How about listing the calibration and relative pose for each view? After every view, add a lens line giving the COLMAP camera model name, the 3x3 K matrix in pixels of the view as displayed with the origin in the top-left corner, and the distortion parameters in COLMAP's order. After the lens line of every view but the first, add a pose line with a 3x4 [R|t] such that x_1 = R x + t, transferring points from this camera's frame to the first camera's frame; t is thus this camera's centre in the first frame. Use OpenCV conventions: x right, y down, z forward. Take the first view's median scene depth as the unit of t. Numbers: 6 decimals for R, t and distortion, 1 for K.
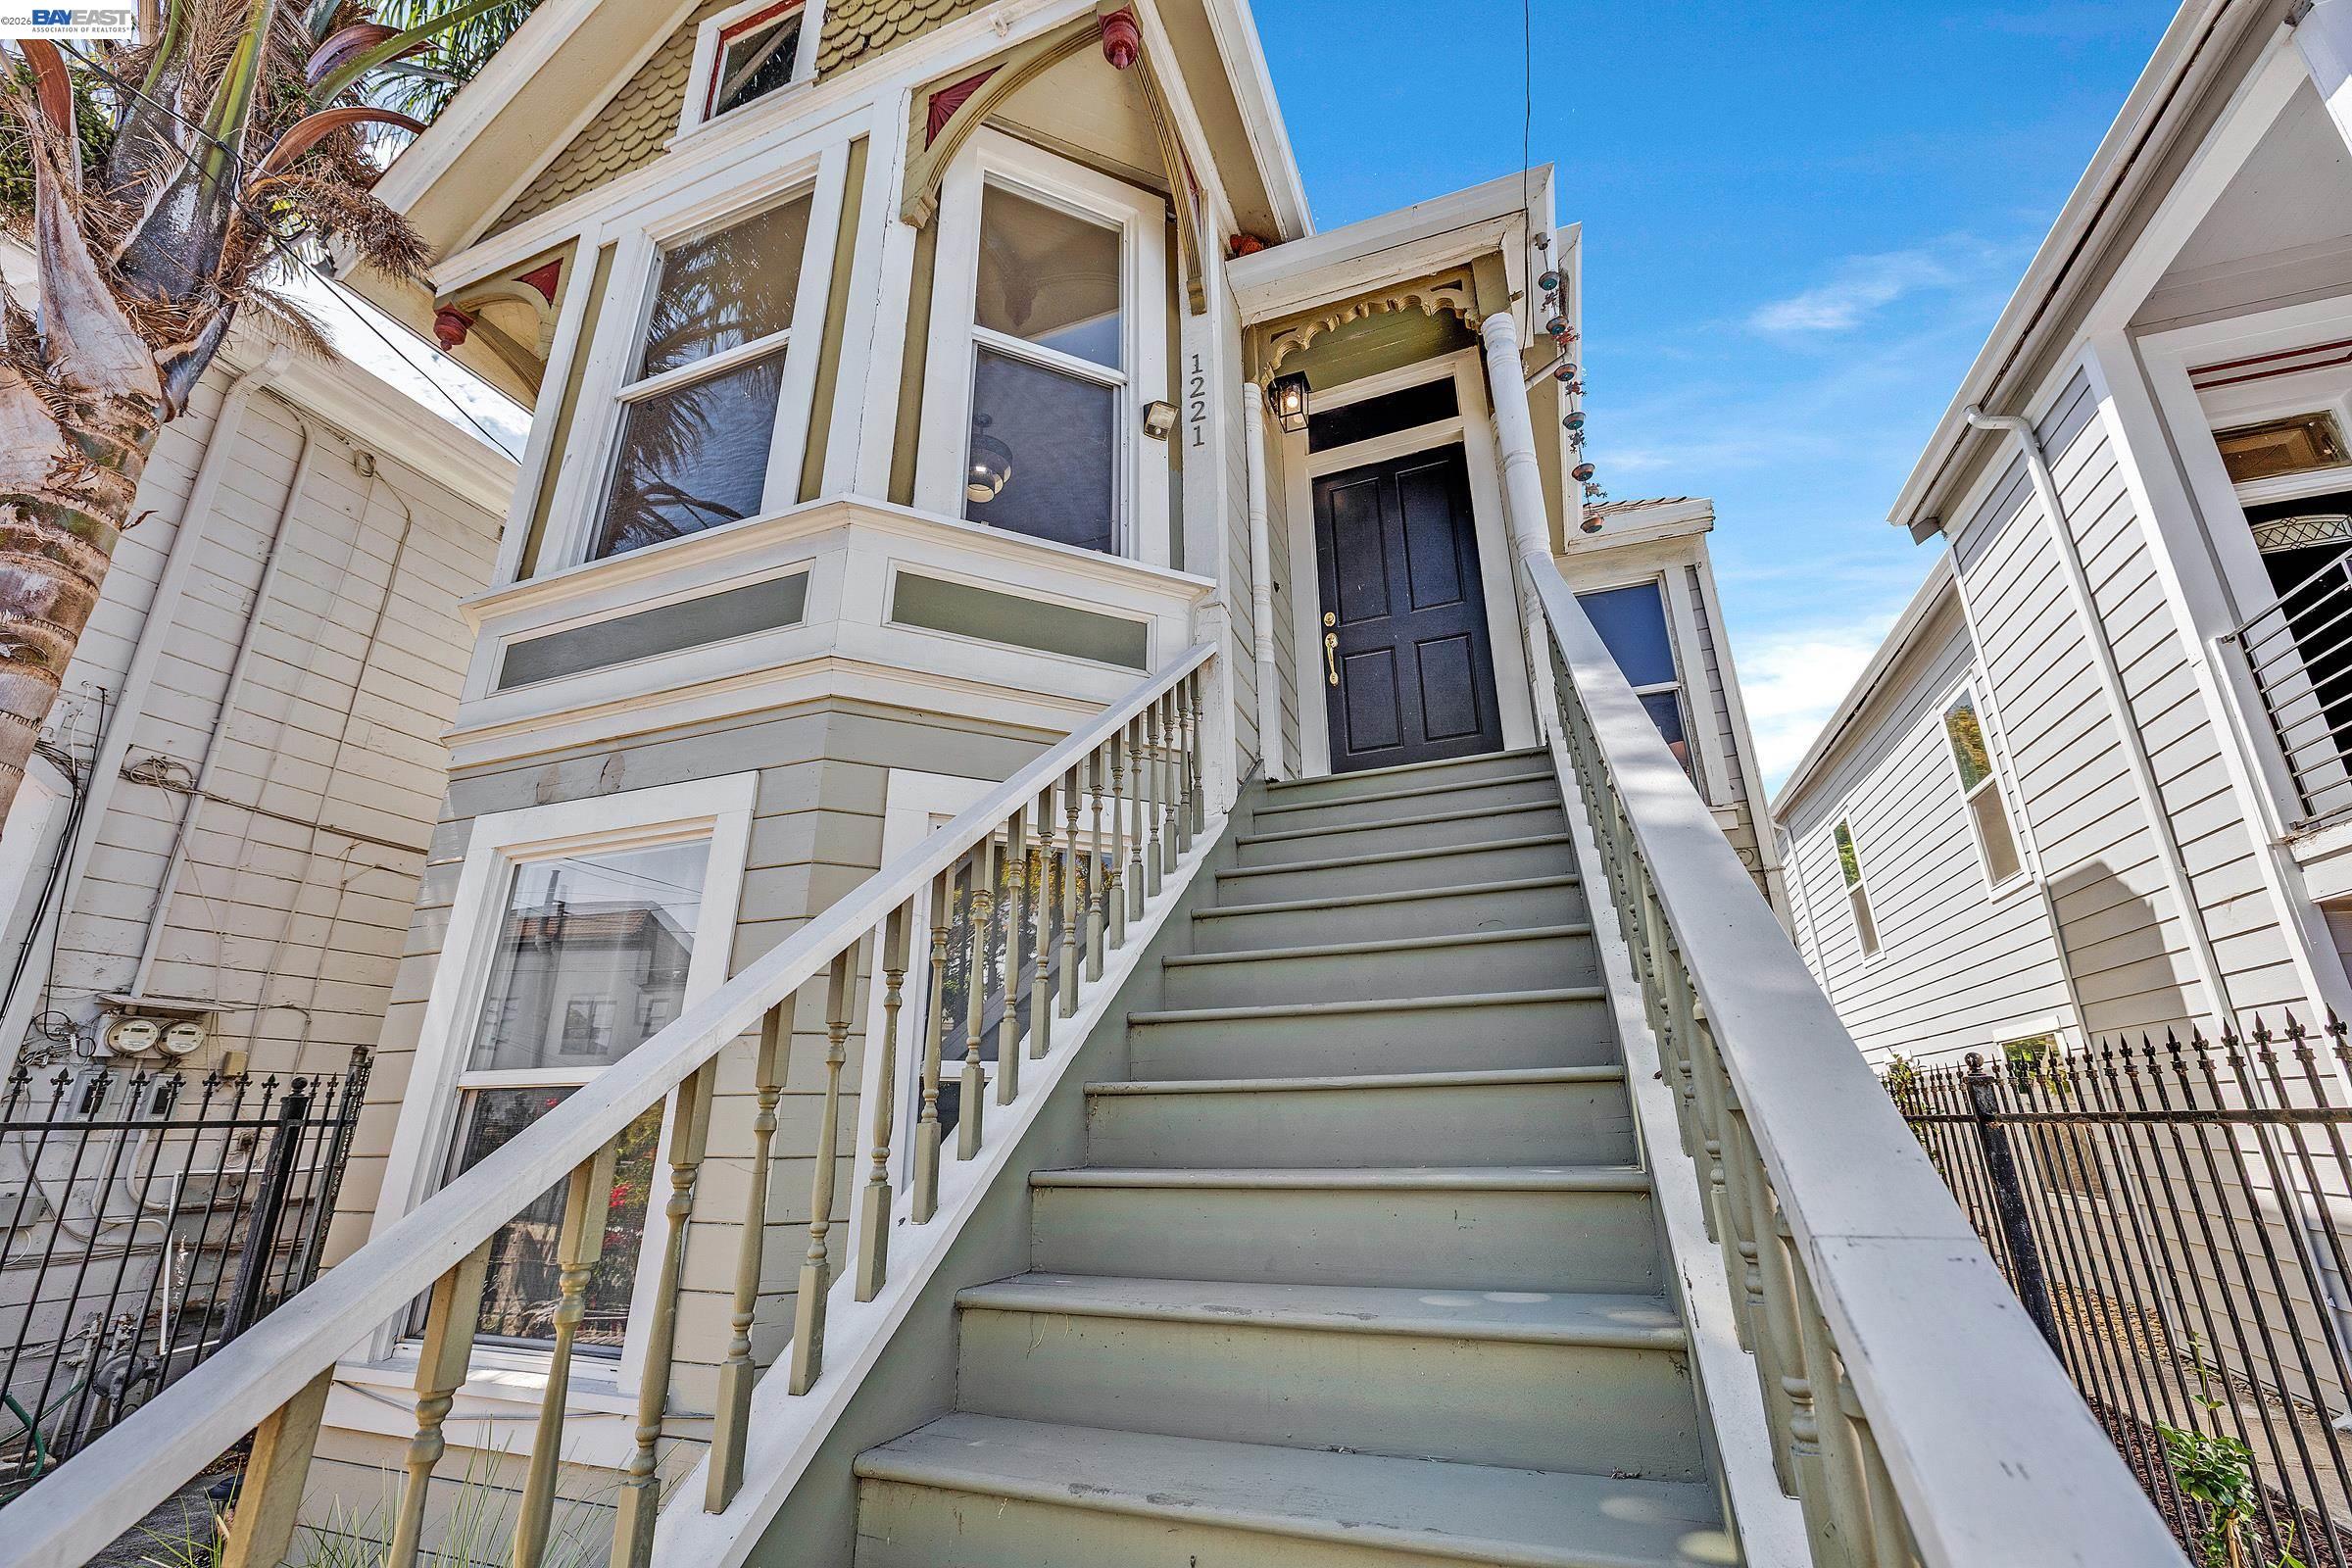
lens RADIAL K [[985.8, 0, 1170.7], [0, 985.8, 782.4], [0, 0, 1]] dist [-0.000828, 0.000293]
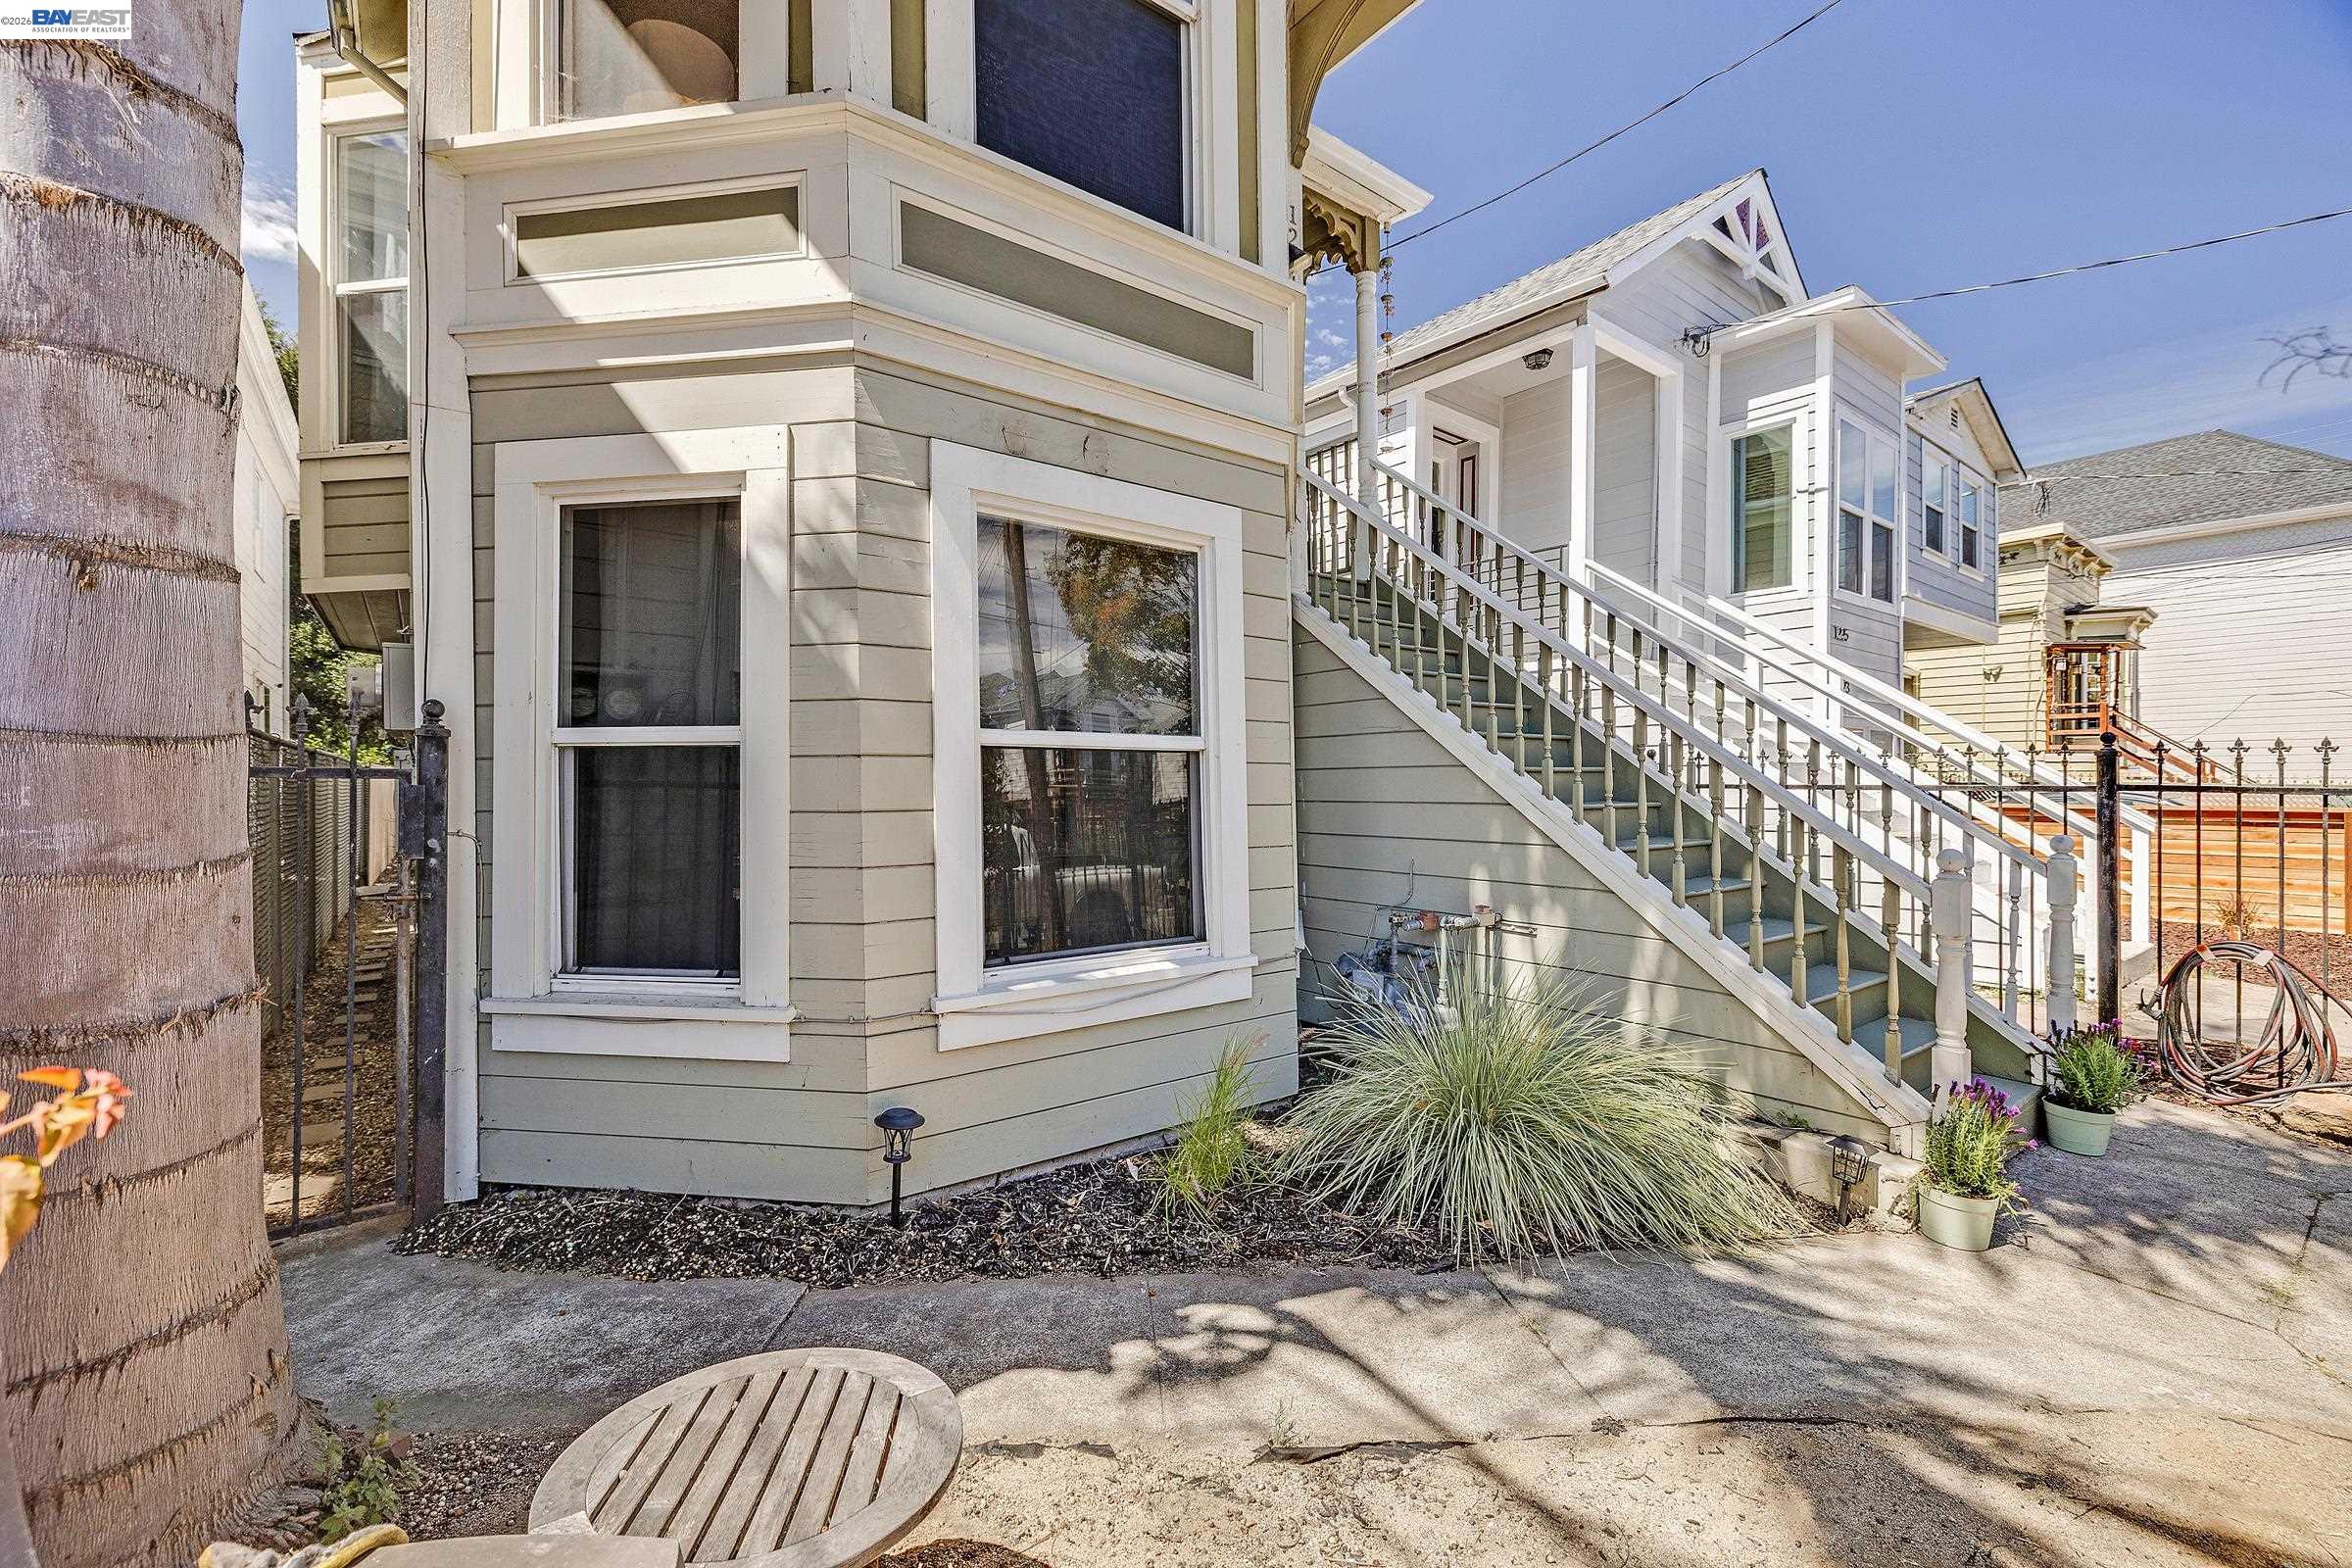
lens RADIAL K [[985.8, 0, 1174.7], [0, 985.8, 787.9], [0, 0, 1]] dist [-0.000828, 0.000293]
pose [[0.520899, 0.008507, 0.853576, -1.037270], [-0.282643, 0.945263, 0.163064, 0.096049], [-0.805467, -0.326197, 0.494791, 0.240969]]
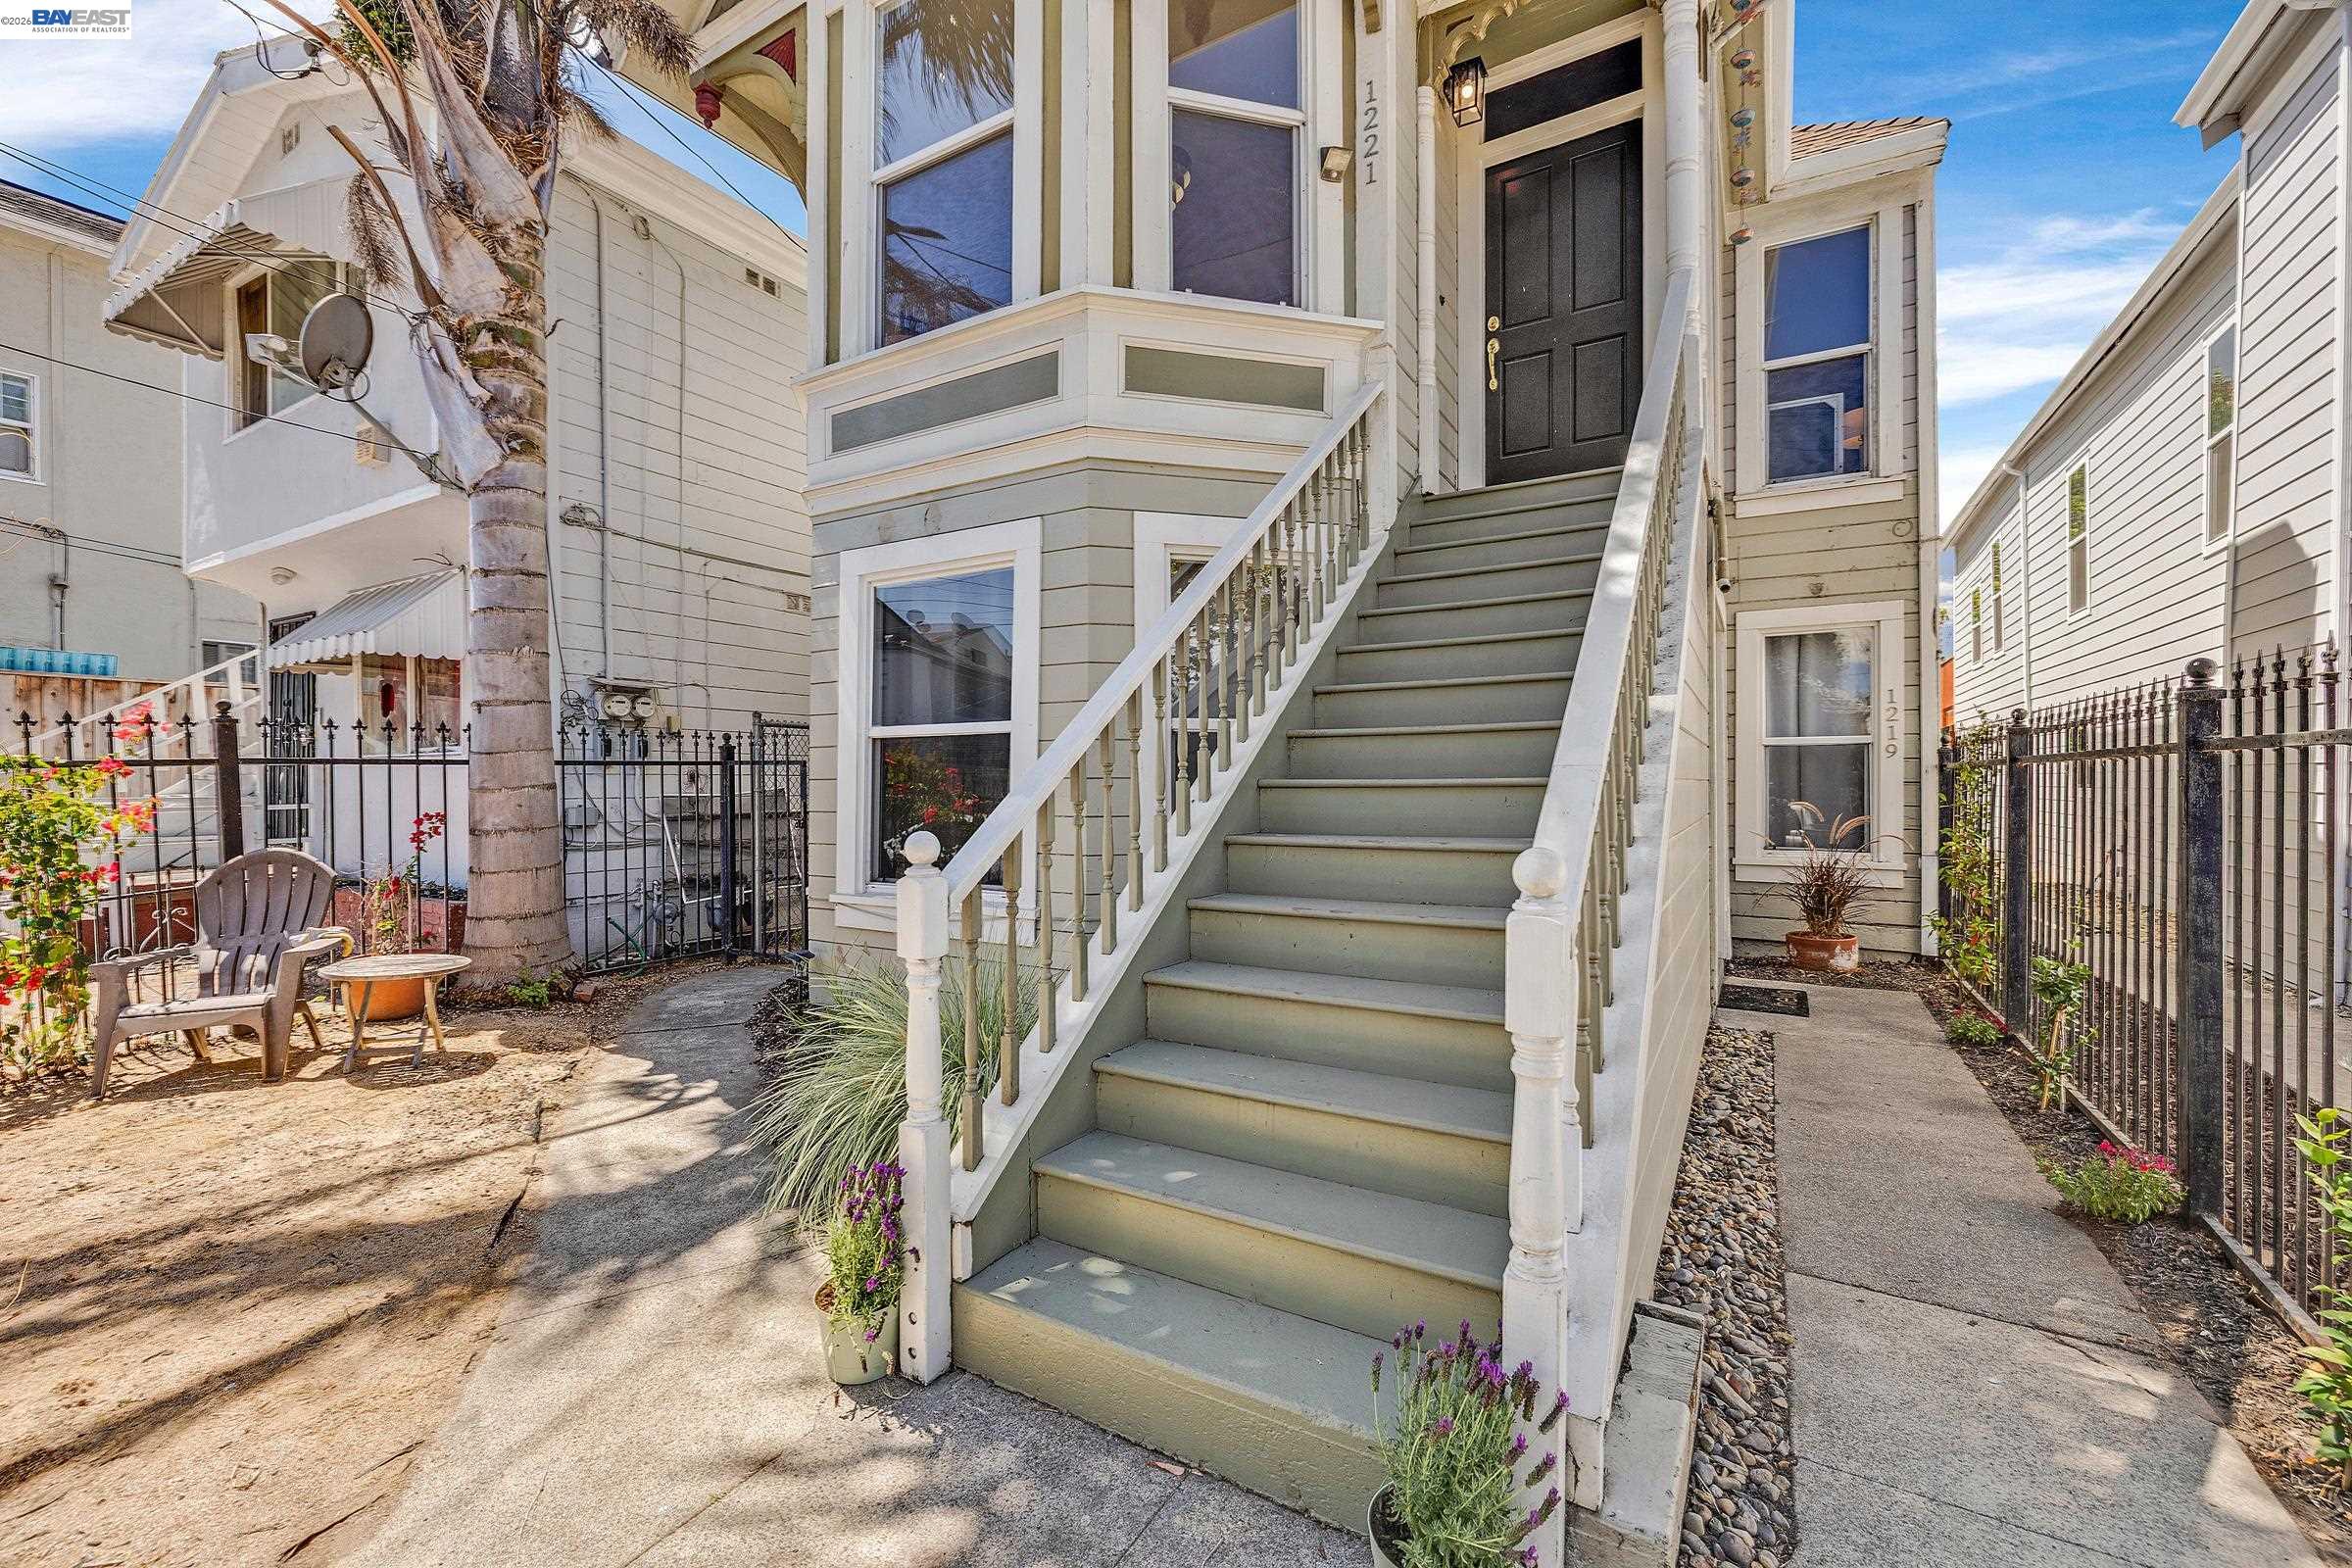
lens RADIAL K [[985.8, 0, 1167.6], [0, 985.8, 787.9], [0, 0, 1]] dist [-0.000828, 0.000293]
pose [[0.985237, 0.007349, -0.171036, -0.002419], [0.050497, 0.942151, 0.331364, -0.071310], [0.163577, -0.335109, 0.927871, -0.264819]]
